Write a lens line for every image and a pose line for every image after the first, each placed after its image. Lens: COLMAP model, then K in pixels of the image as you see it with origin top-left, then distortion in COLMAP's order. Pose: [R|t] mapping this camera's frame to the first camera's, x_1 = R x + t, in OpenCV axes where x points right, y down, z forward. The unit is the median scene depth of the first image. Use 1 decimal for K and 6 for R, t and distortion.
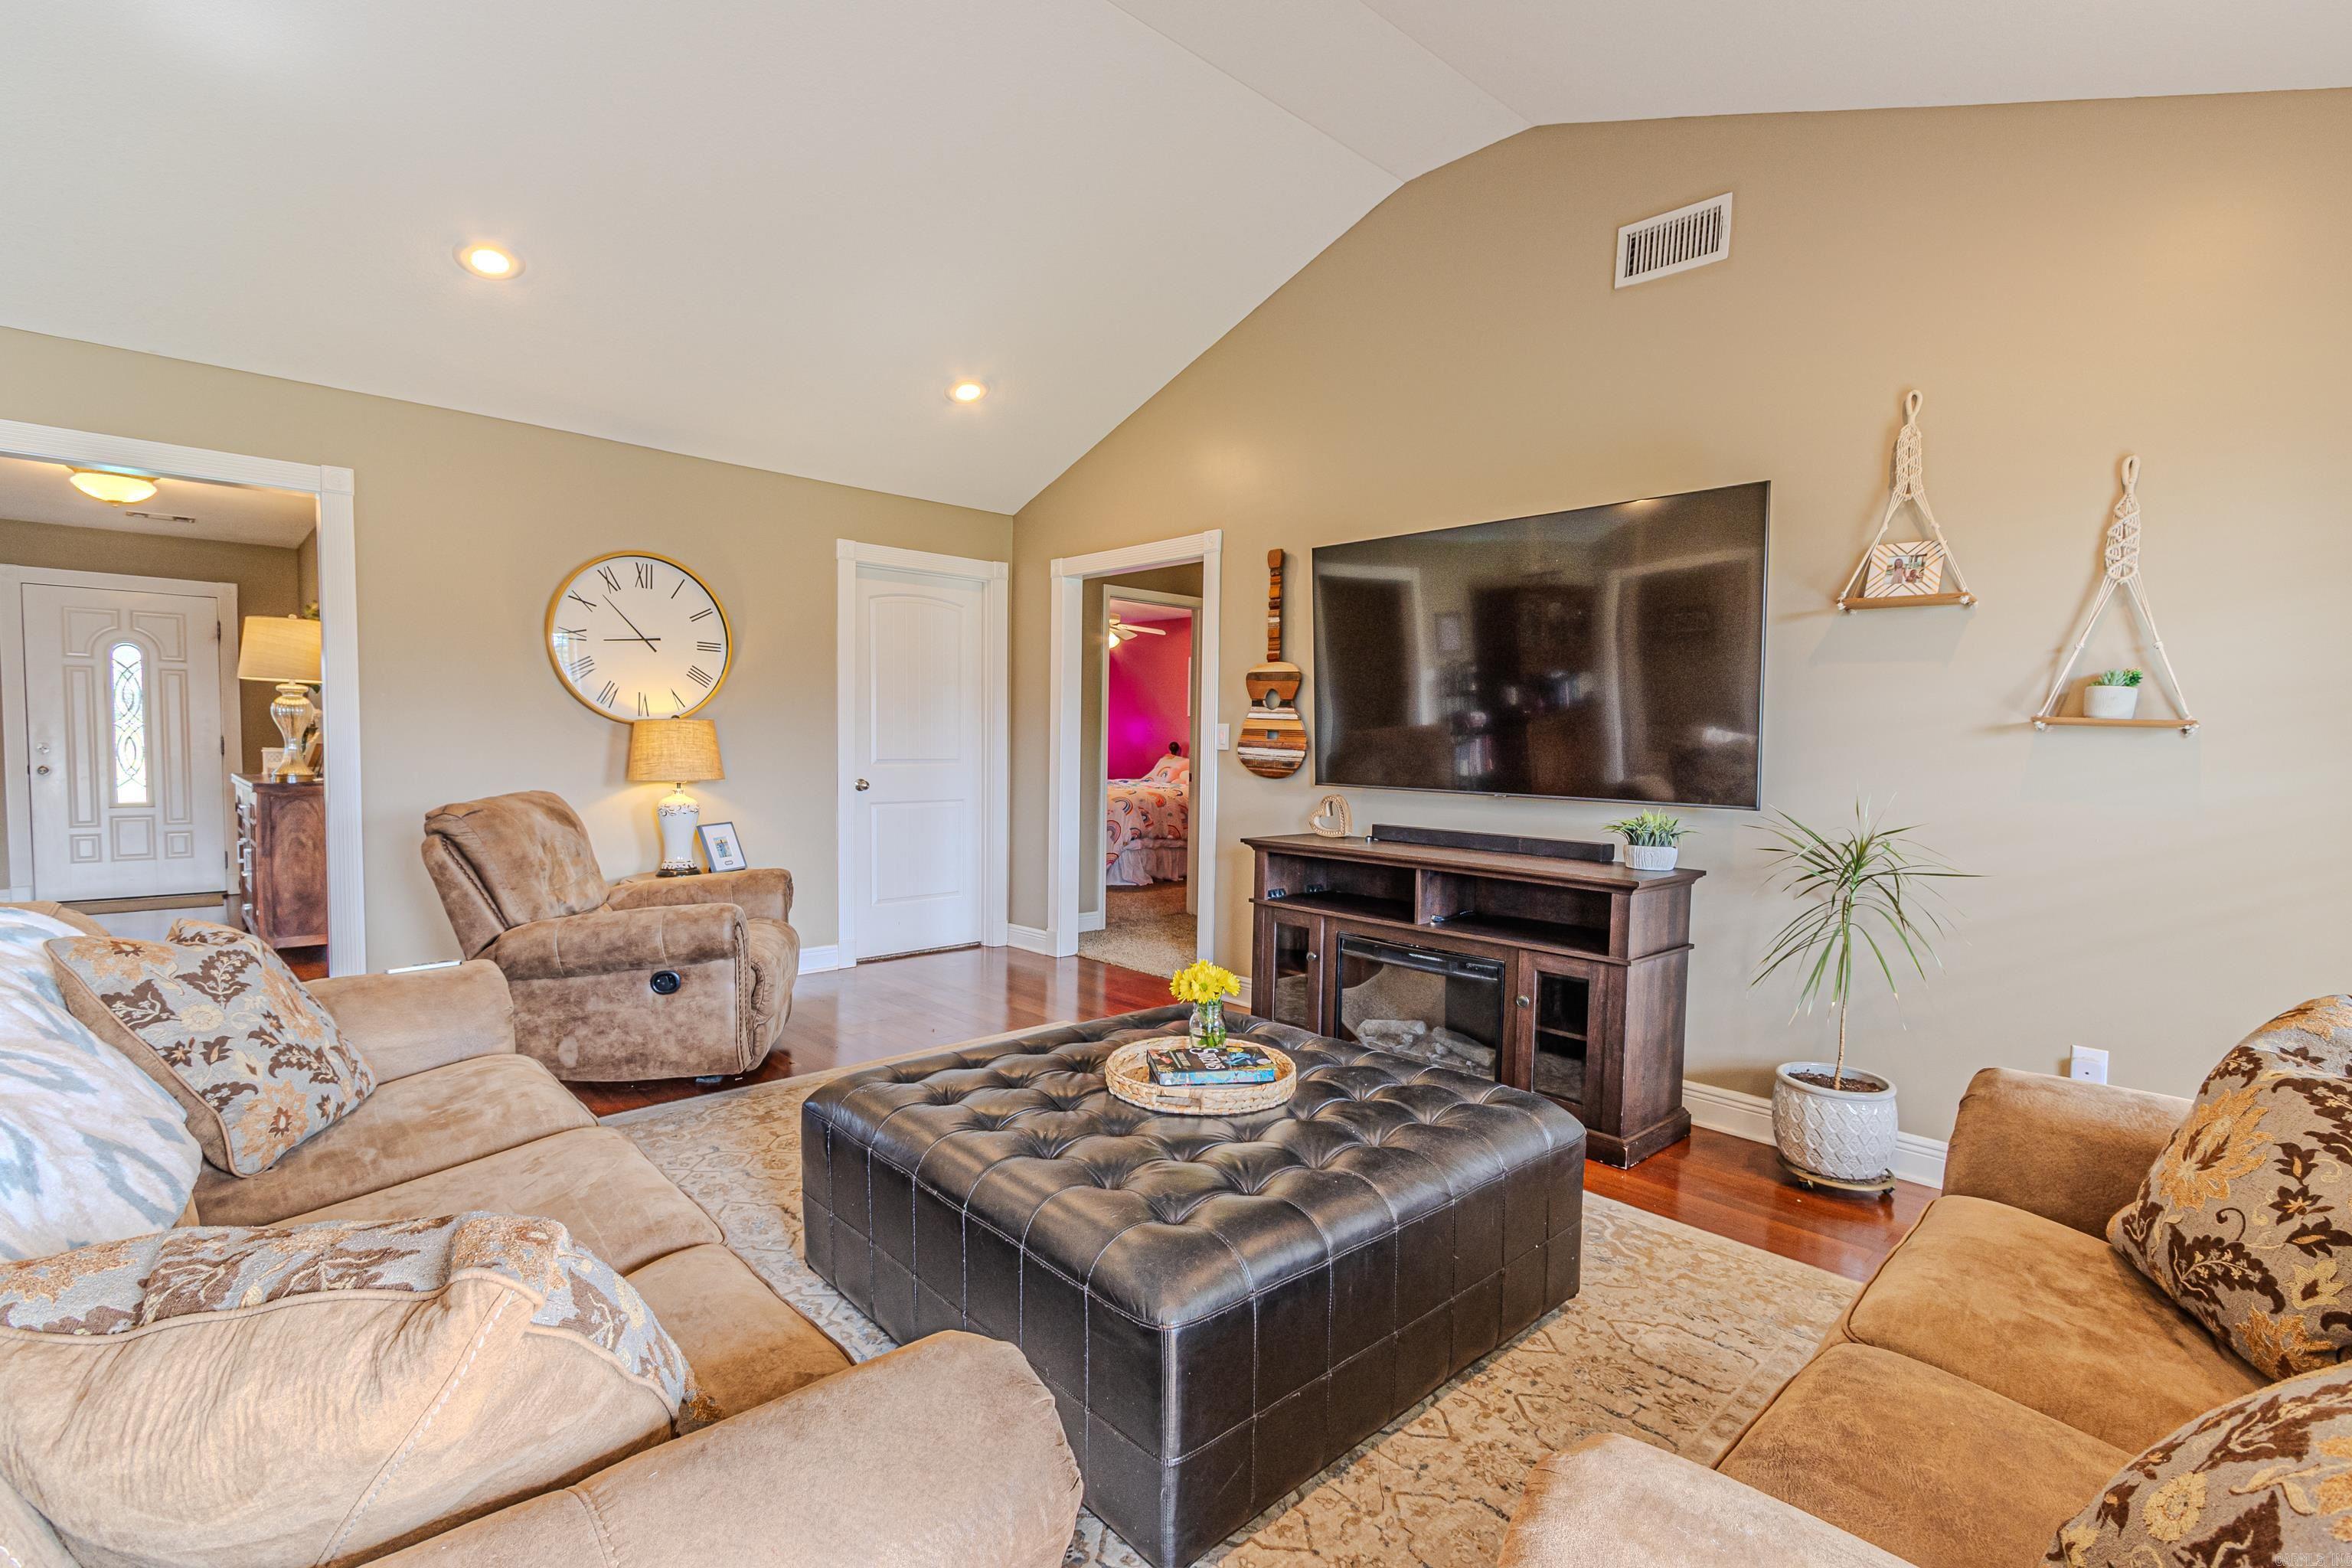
lens RADIAL K [[1094.3, 0, 1182.7], [0, 1094.3, 795.7], [0, 0, 1]] dist [0.008842, -0.002212]
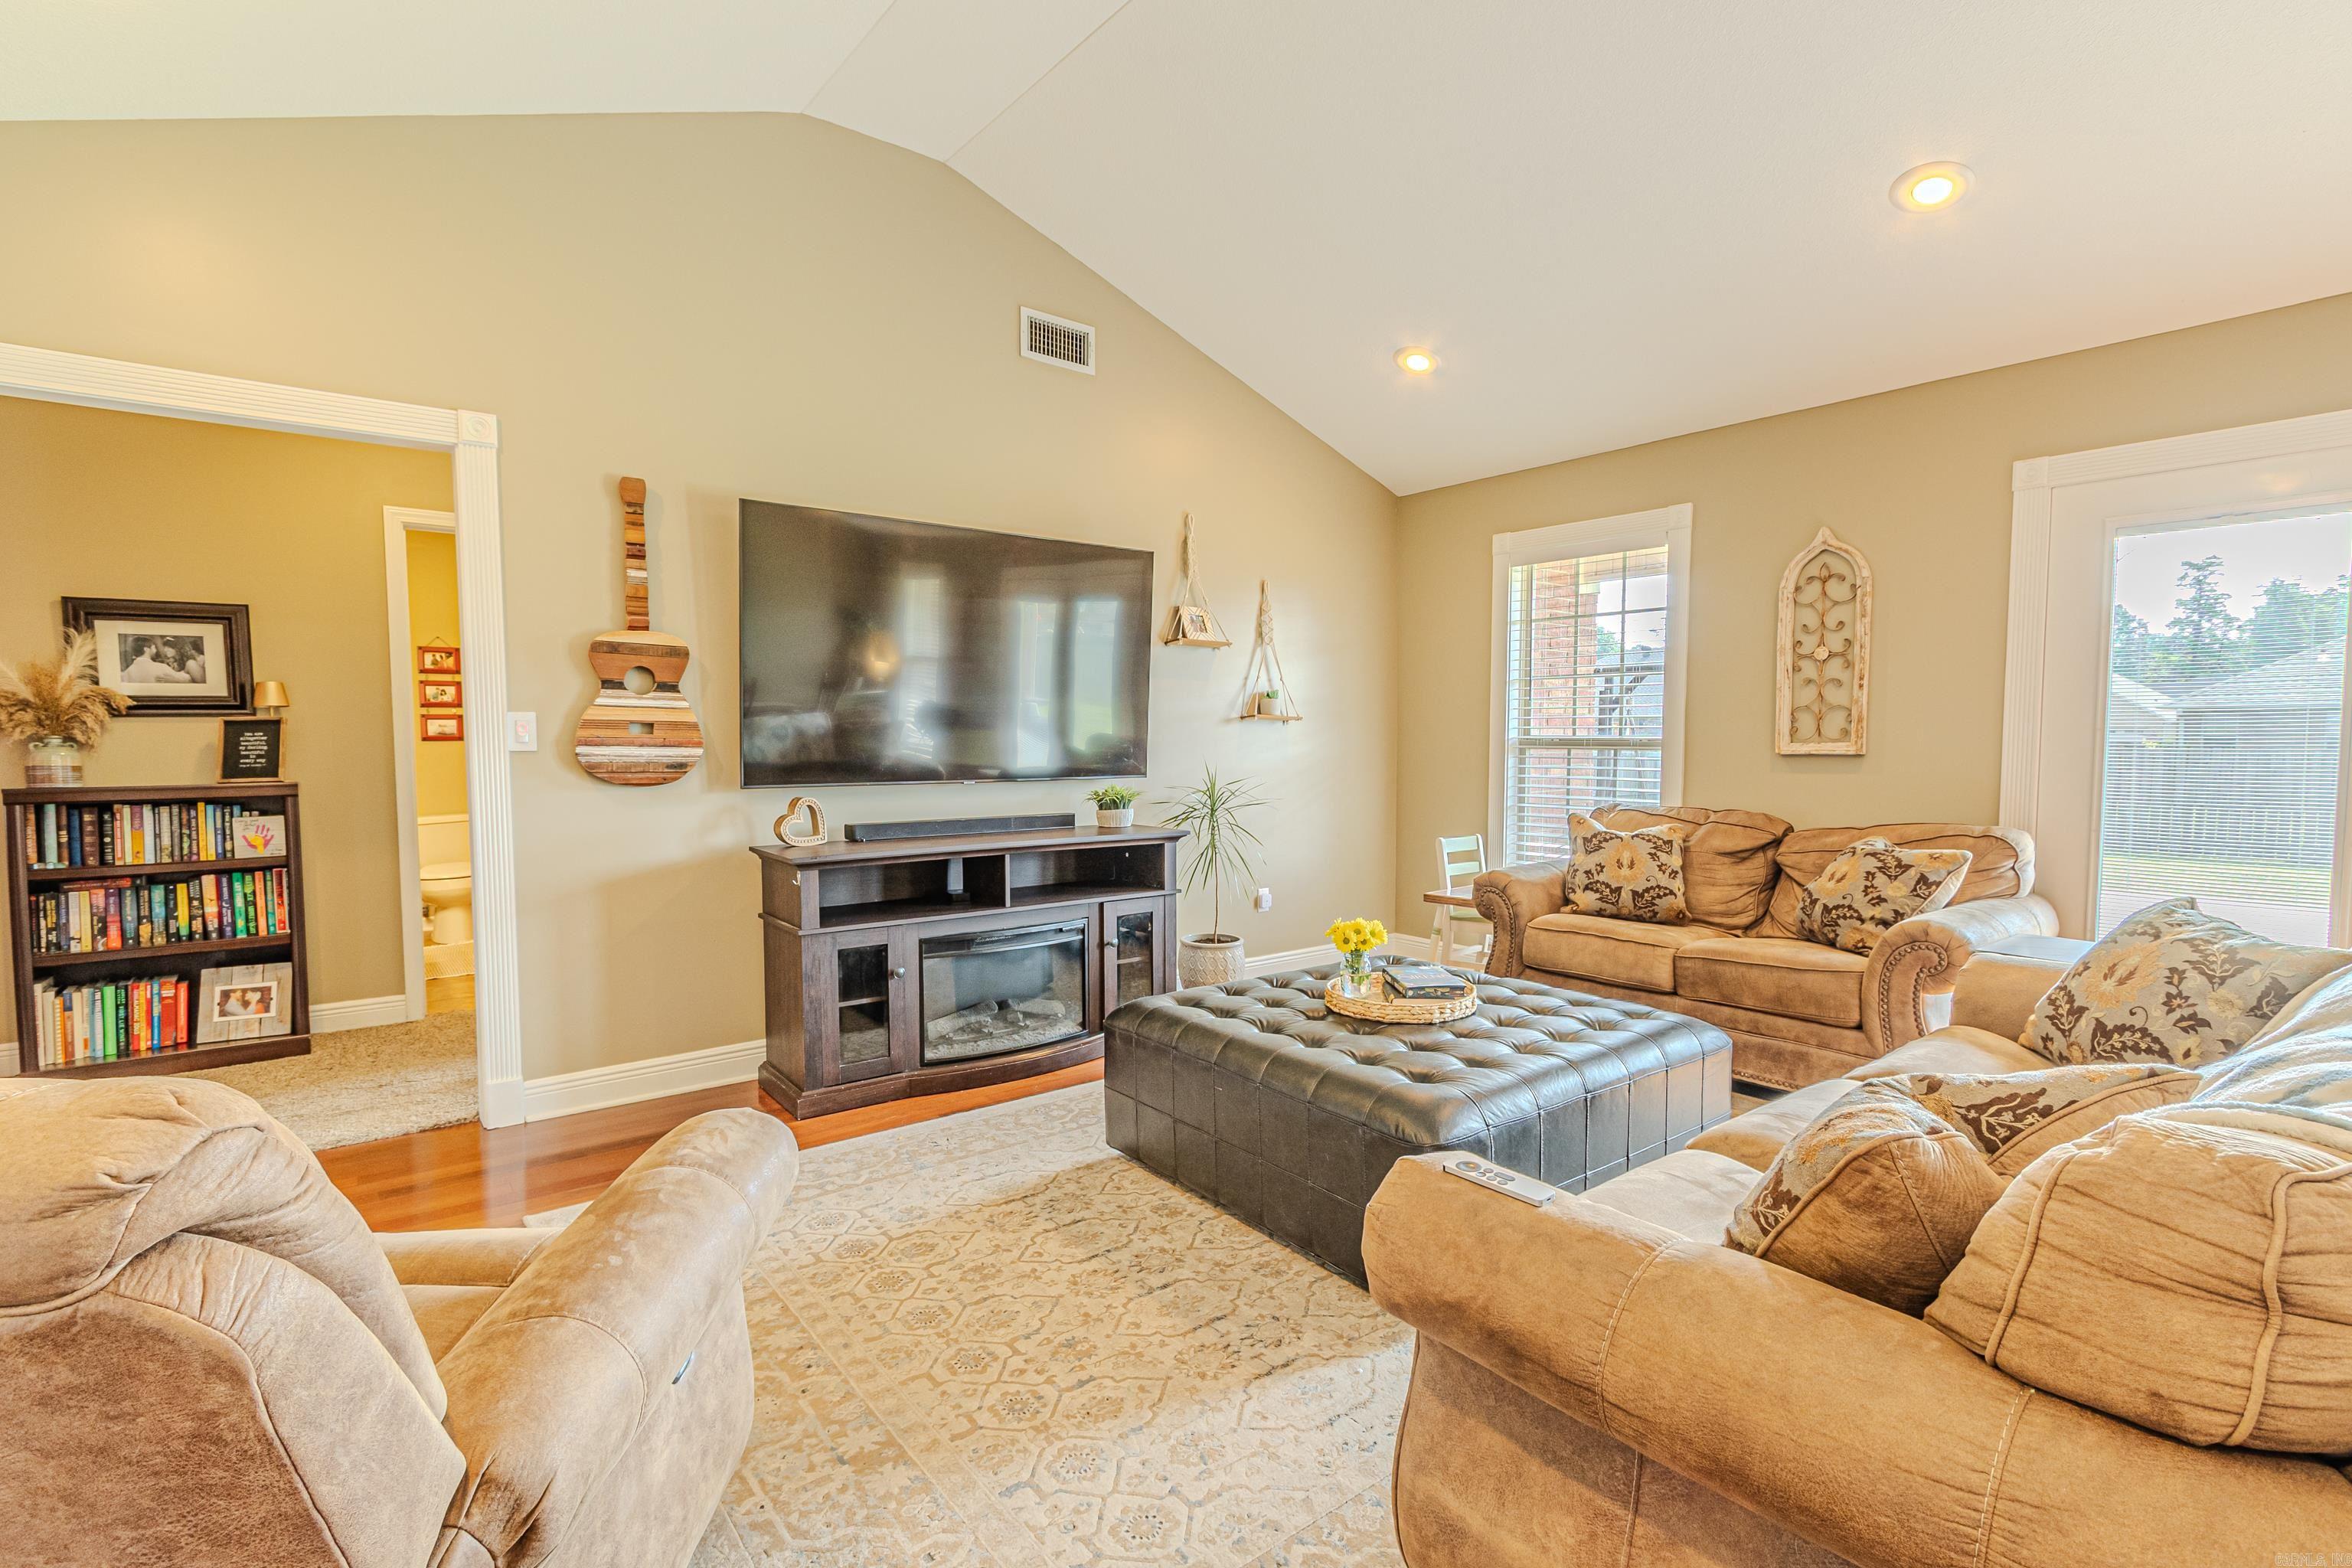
lens RADIAL K [[1094.3, 0, 1183.5], [0, 1094.3, 791.2], [0, 0, 1]] dist [0.008842, -0.002212]
pose [[0.089205, -0.069934, 0.993555, -0.708444], [0.054029, 0.996403, 0.065284, -0.046789], [-0.994547, 0.047857, 0.092663, 0.635153]]
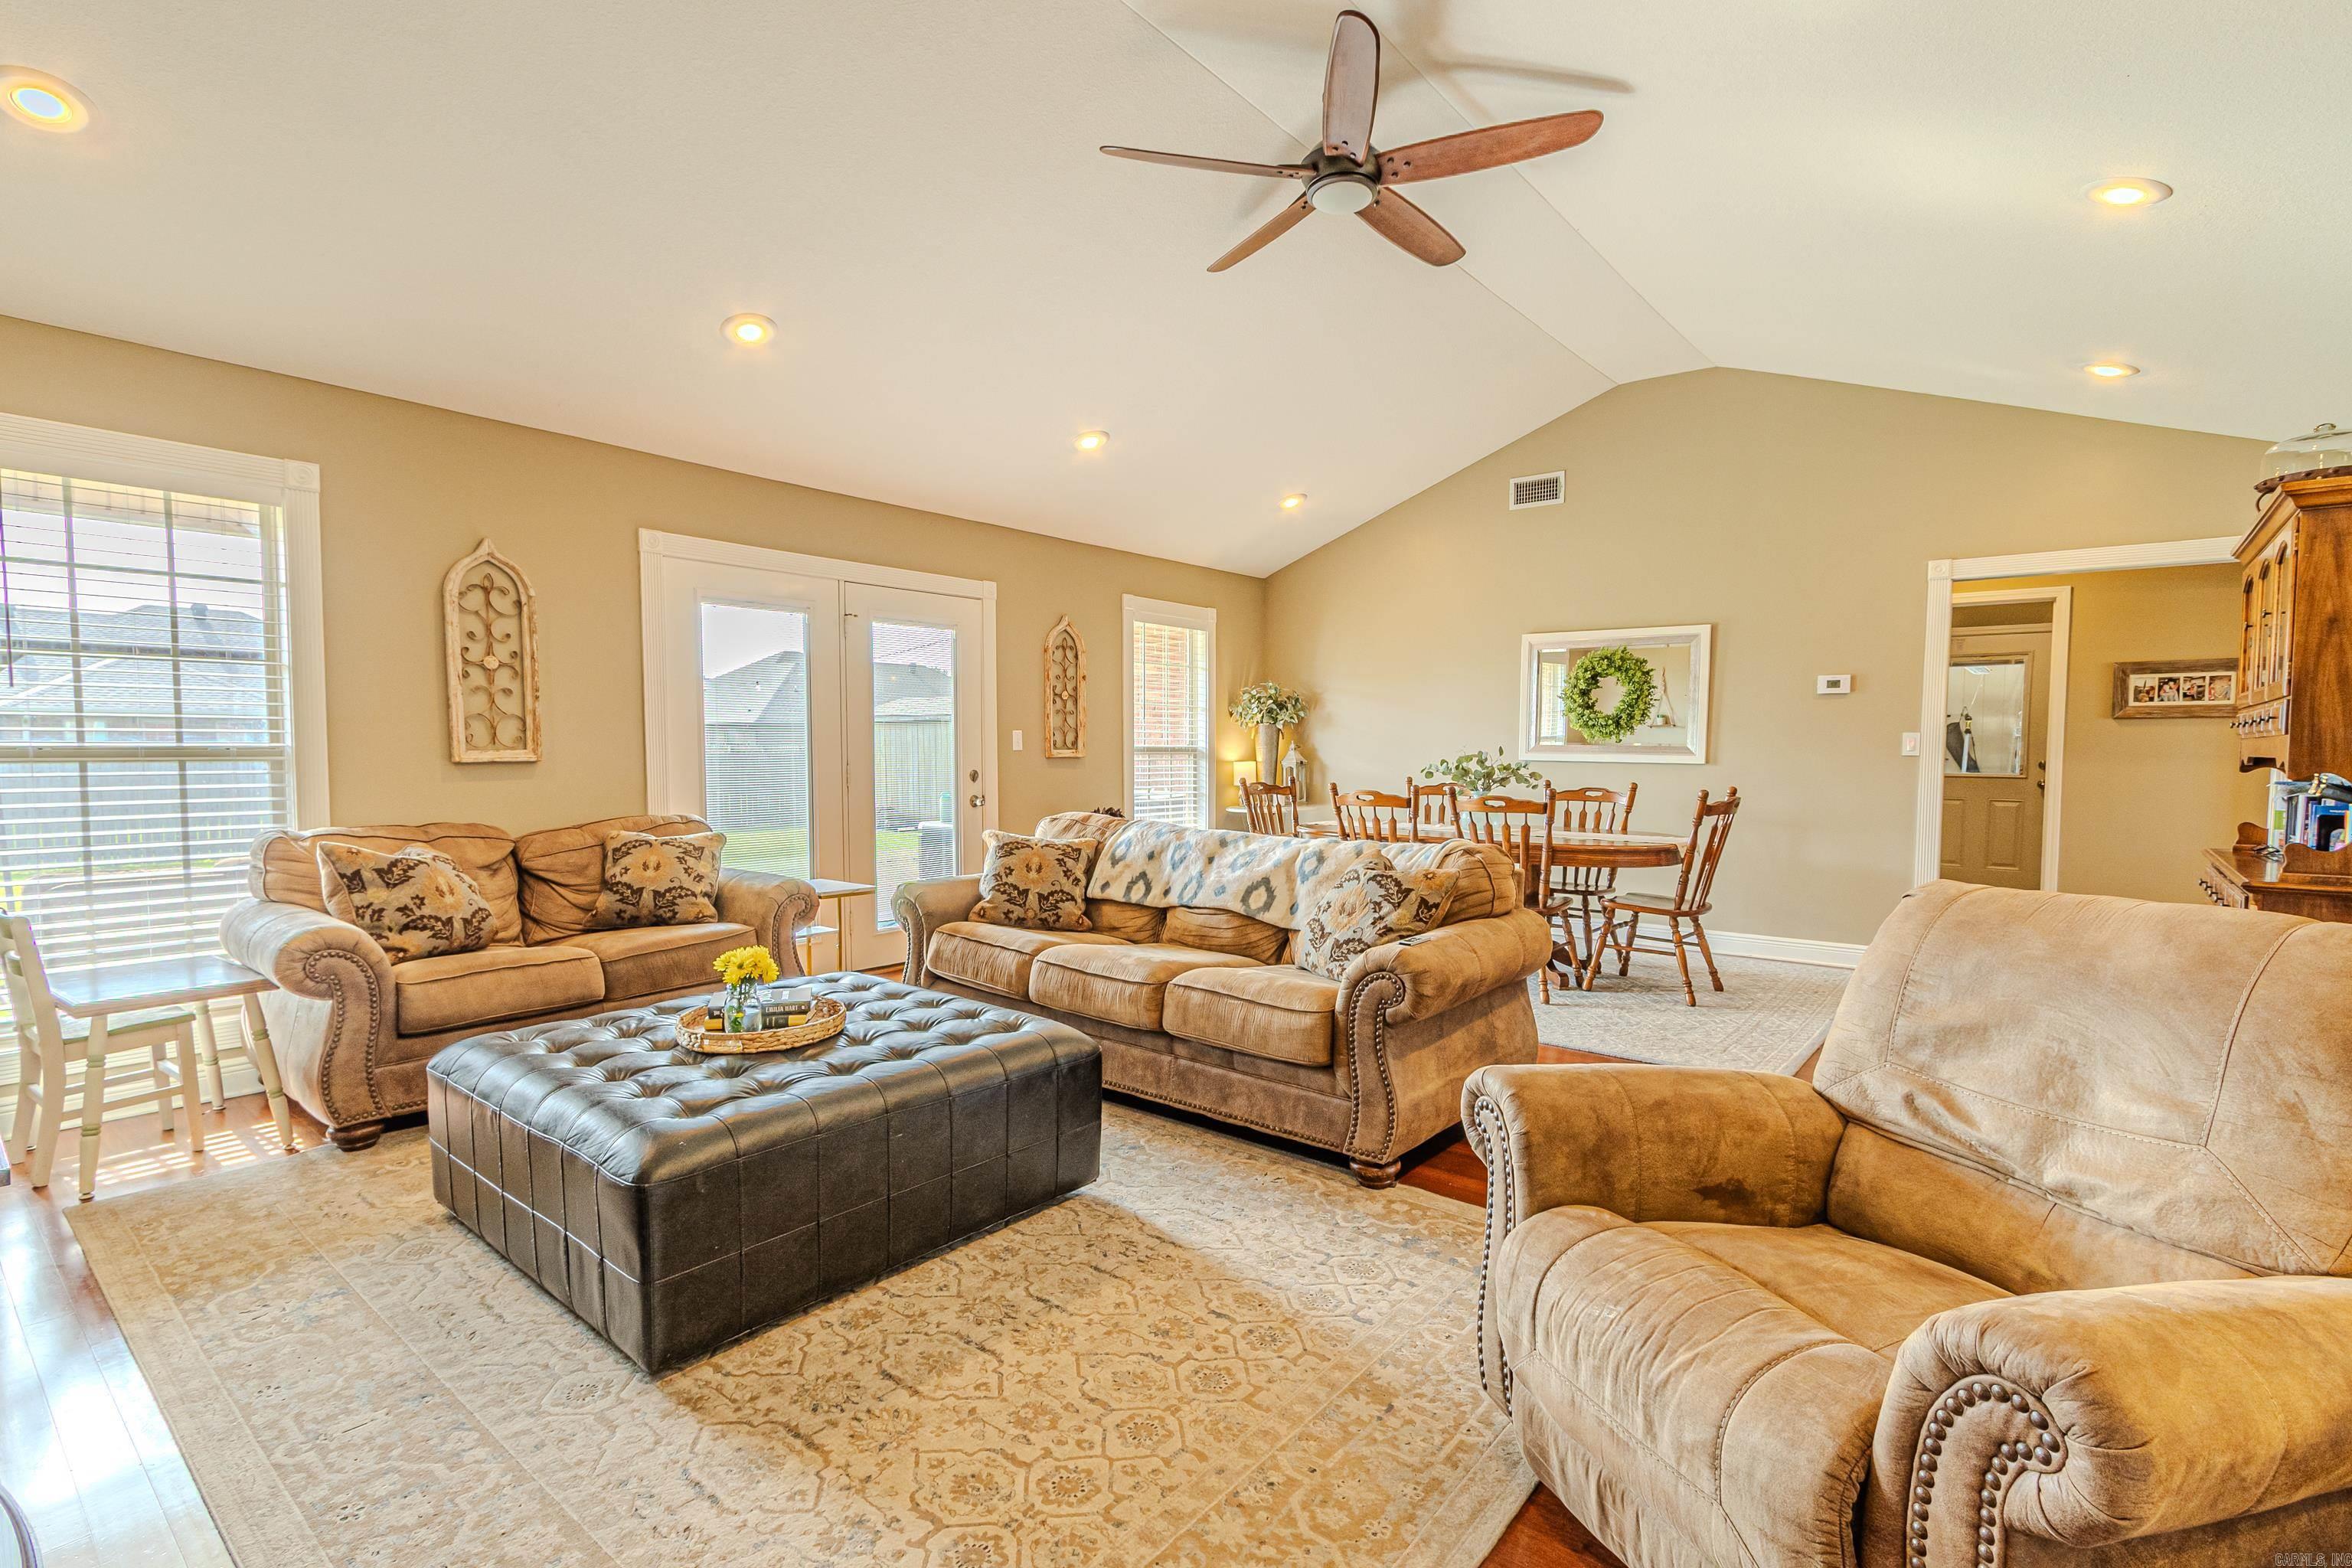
lens RADIAL K [[1094.3, 0, 1189.3], [0, 1094.3, 797.0], [0, 0, 1]] dist [0.008842, -0.002212]
pose [[-0.989904, -0.013892, -0.141056, -0.153261], [-0.027662, 0.994984, 0.096133, -0.066794], [0.139013, 0.099064, -0.985323, 1.248253]]
